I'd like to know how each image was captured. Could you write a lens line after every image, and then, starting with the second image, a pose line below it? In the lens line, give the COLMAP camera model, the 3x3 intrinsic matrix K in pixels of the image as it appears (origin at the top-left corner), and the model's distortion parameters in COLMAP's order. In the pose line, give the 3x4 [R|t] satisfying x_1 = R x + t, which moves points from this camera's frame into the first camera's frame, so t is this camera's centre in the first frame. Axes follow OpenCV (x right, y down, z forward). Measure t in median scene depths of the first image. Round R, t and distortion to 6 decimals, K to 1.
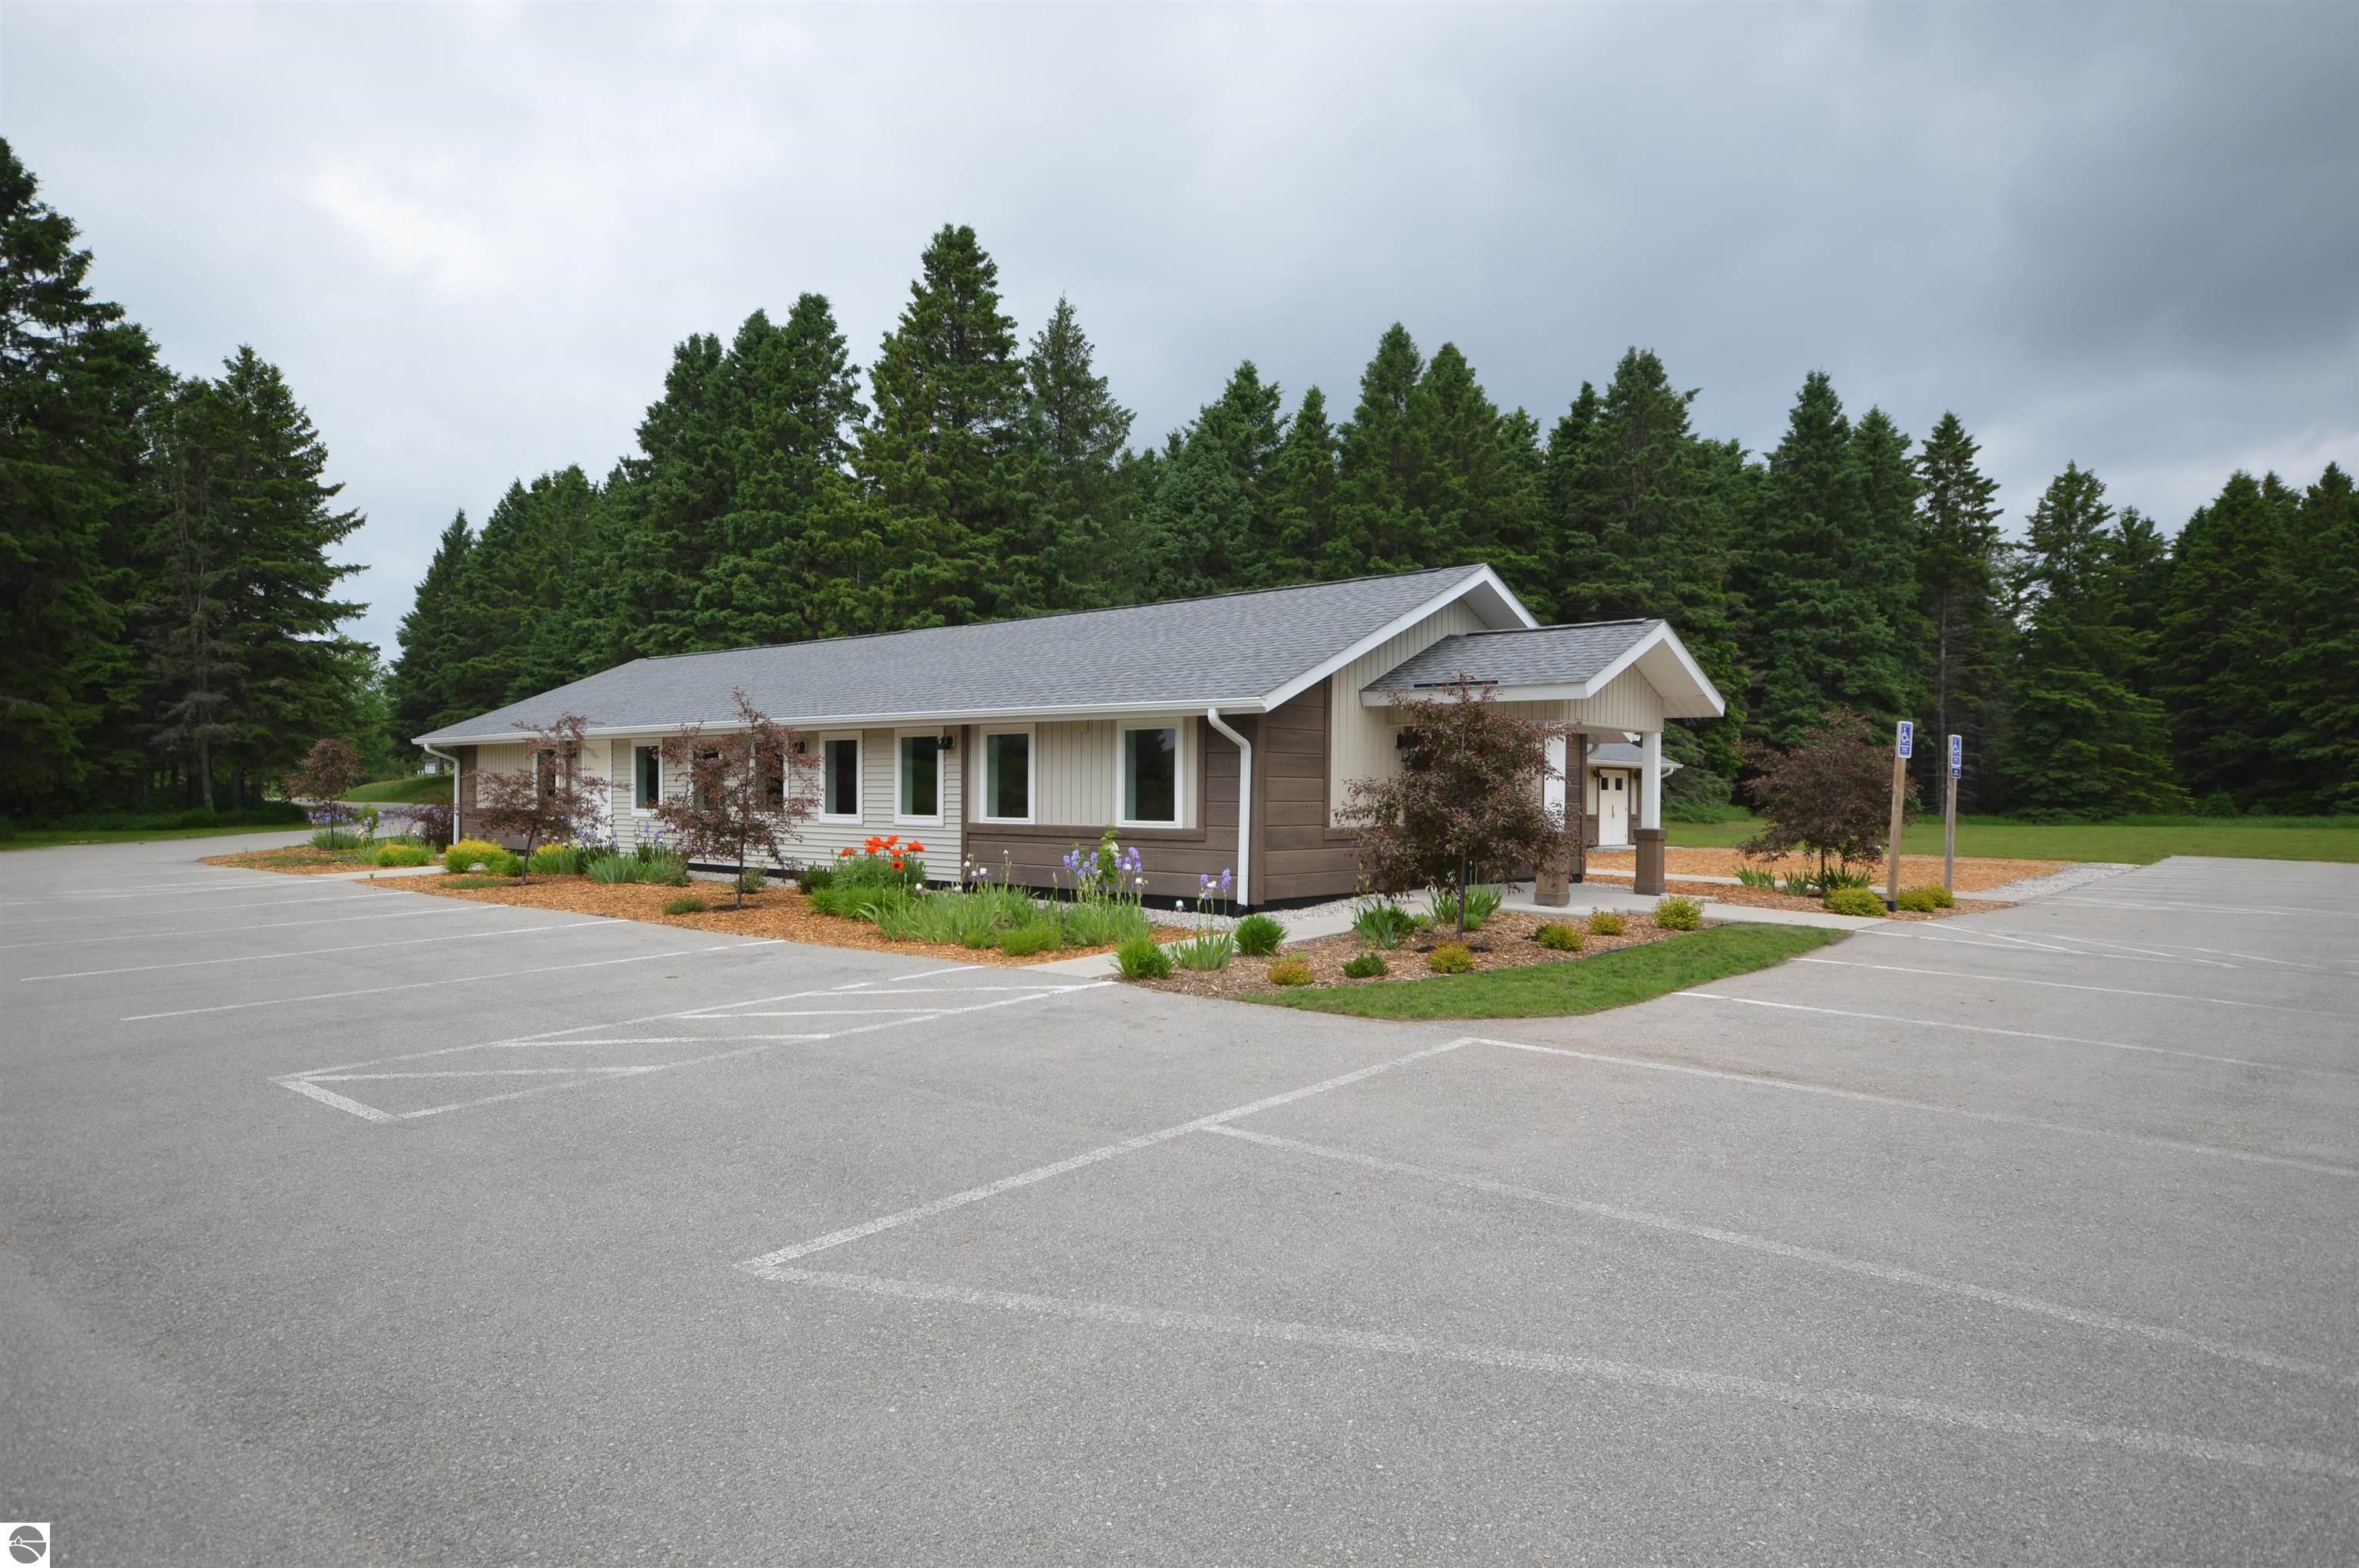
lens RADIAL K [[1413.7, 0, 1168.0], [0, 1413.7, 786.2], [0, 0, 1]] dist [0.013092, 0.012359]
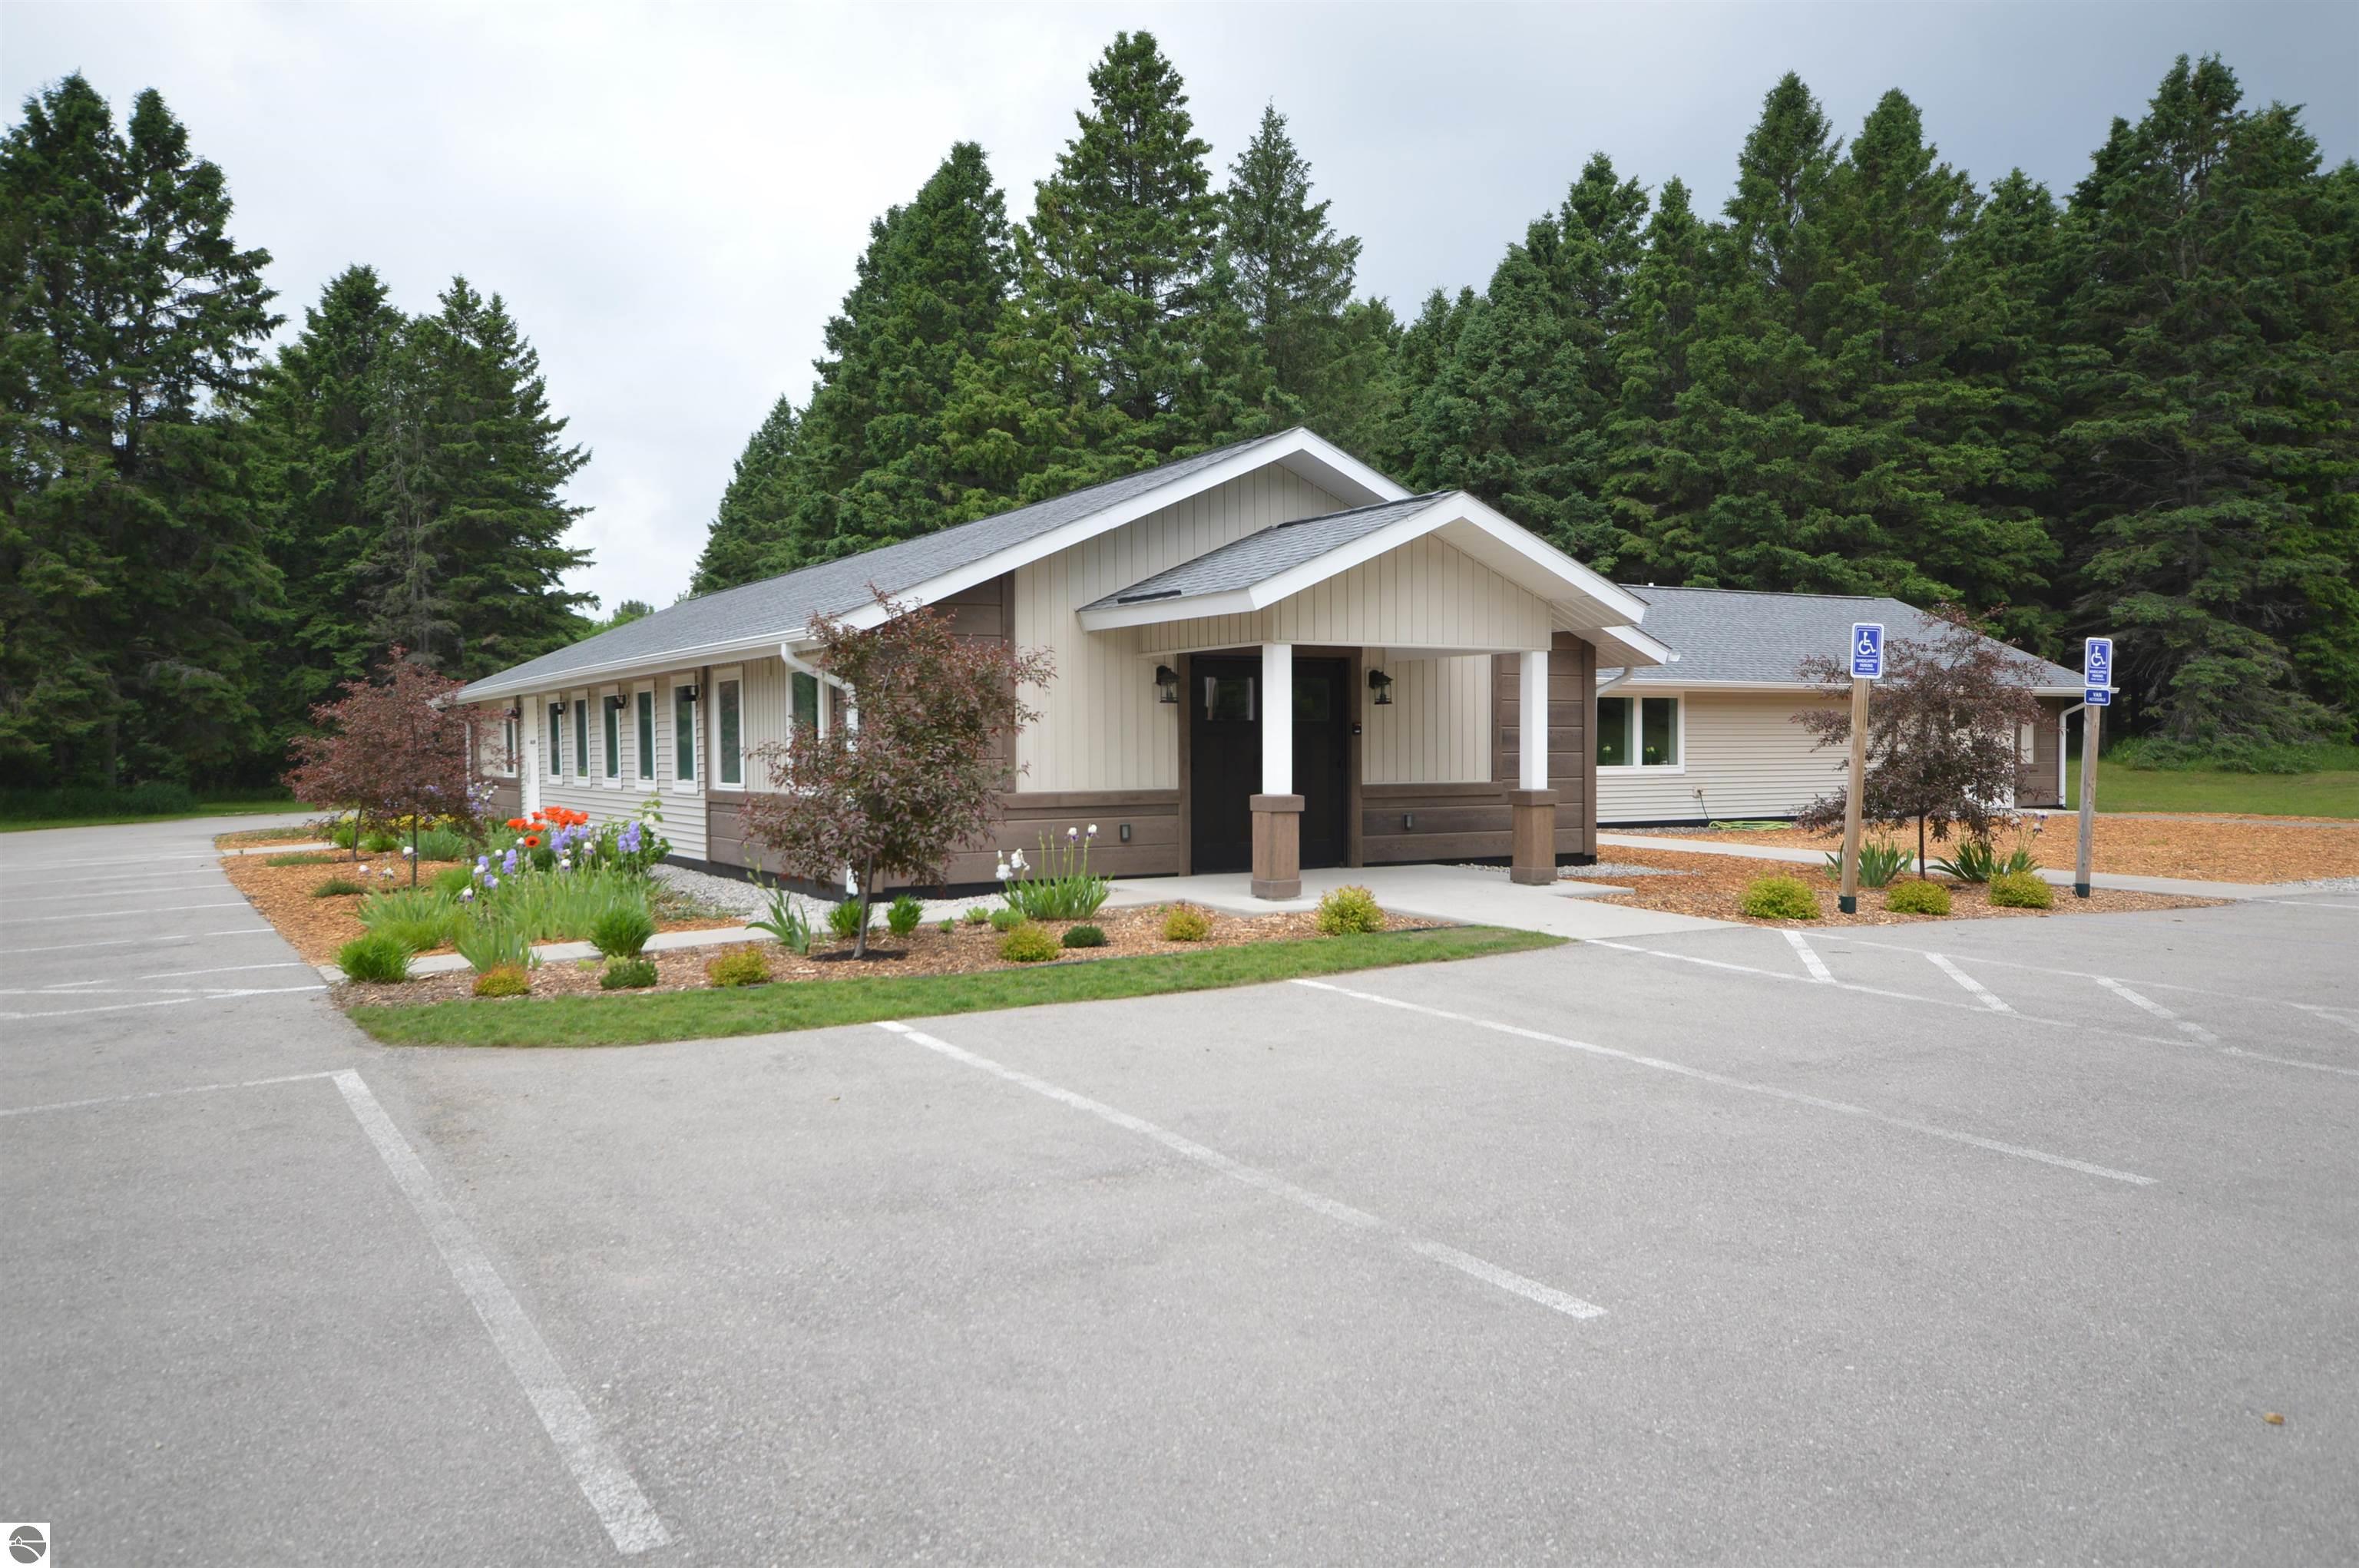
lens RADIAL K [[1799.6, 0, 1187.0], [0, 1799.6, 770.7], [0, 0, 1]] dist [0.020704, 0.025359]
pose [[0.944677, -0.012542, -0.327761, 0.221771], [0.018853, 0.999693, 0.016084, 0.001567], [0.327459, -0.021374, 0.944624, 0.050300]]
